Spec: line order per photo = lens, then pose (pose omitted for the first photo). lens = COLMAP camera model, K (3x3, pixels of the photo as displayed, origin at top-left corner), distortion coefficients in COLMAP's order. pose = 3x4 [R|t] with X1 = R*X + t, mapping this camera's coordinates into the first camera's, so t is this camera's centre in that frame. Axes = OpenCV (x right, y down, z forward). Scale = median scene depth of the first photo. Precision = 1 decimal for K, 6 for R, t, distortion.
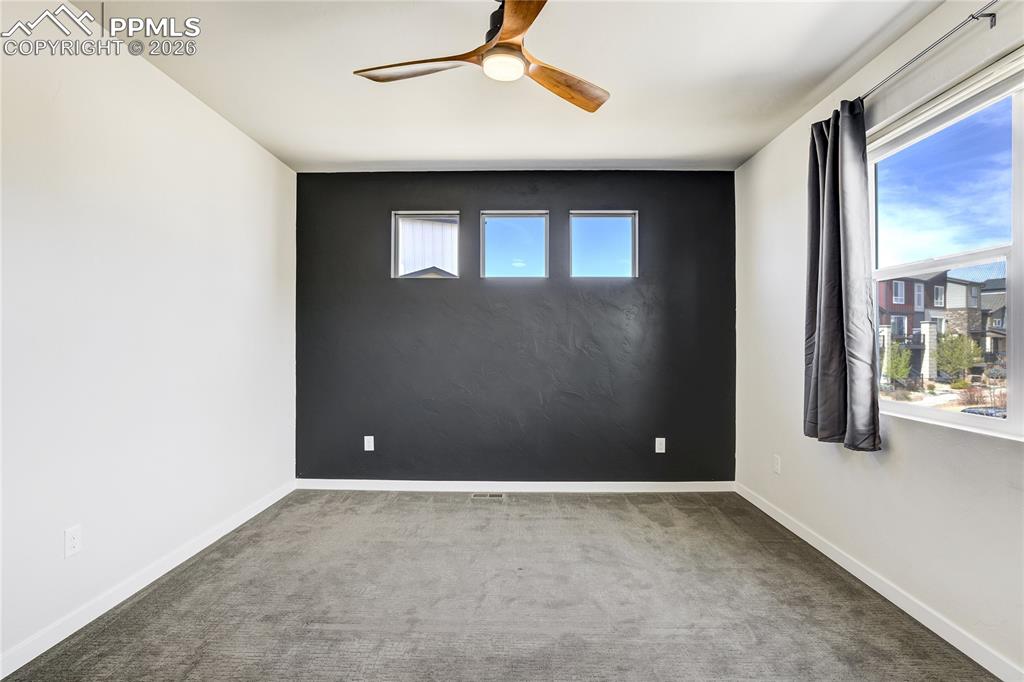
lens RADIAL K [[509.2, 0, 512.0], [0, 509.2, 341.0], [0, 0, 1]] dist [-0.045457, 0.032942]
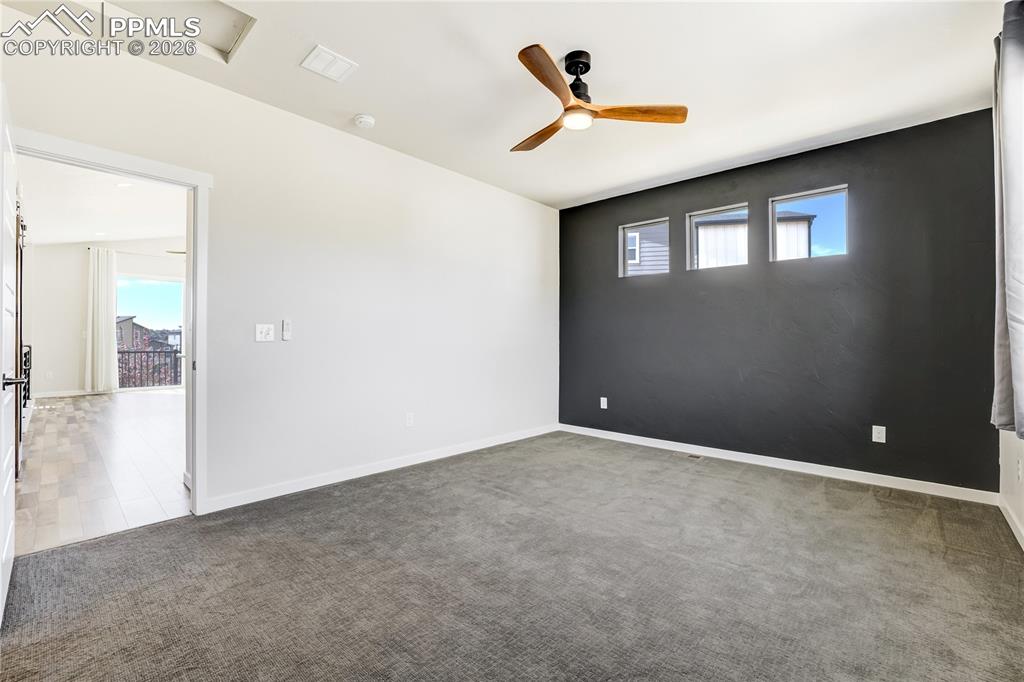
lens RADIAL K [[450.1, 0, 525.3], [0, 450.1, 343.2], [0, 0, 1]] dist [-0.021954, 0.018943]
pose [[0.756834, 0.005560, -0.653584, 0.424254], [-0.004150, 0.999985, 0.003701, 0.051742], [0.653595, -0.000088, 0.756845, -0.040291]]
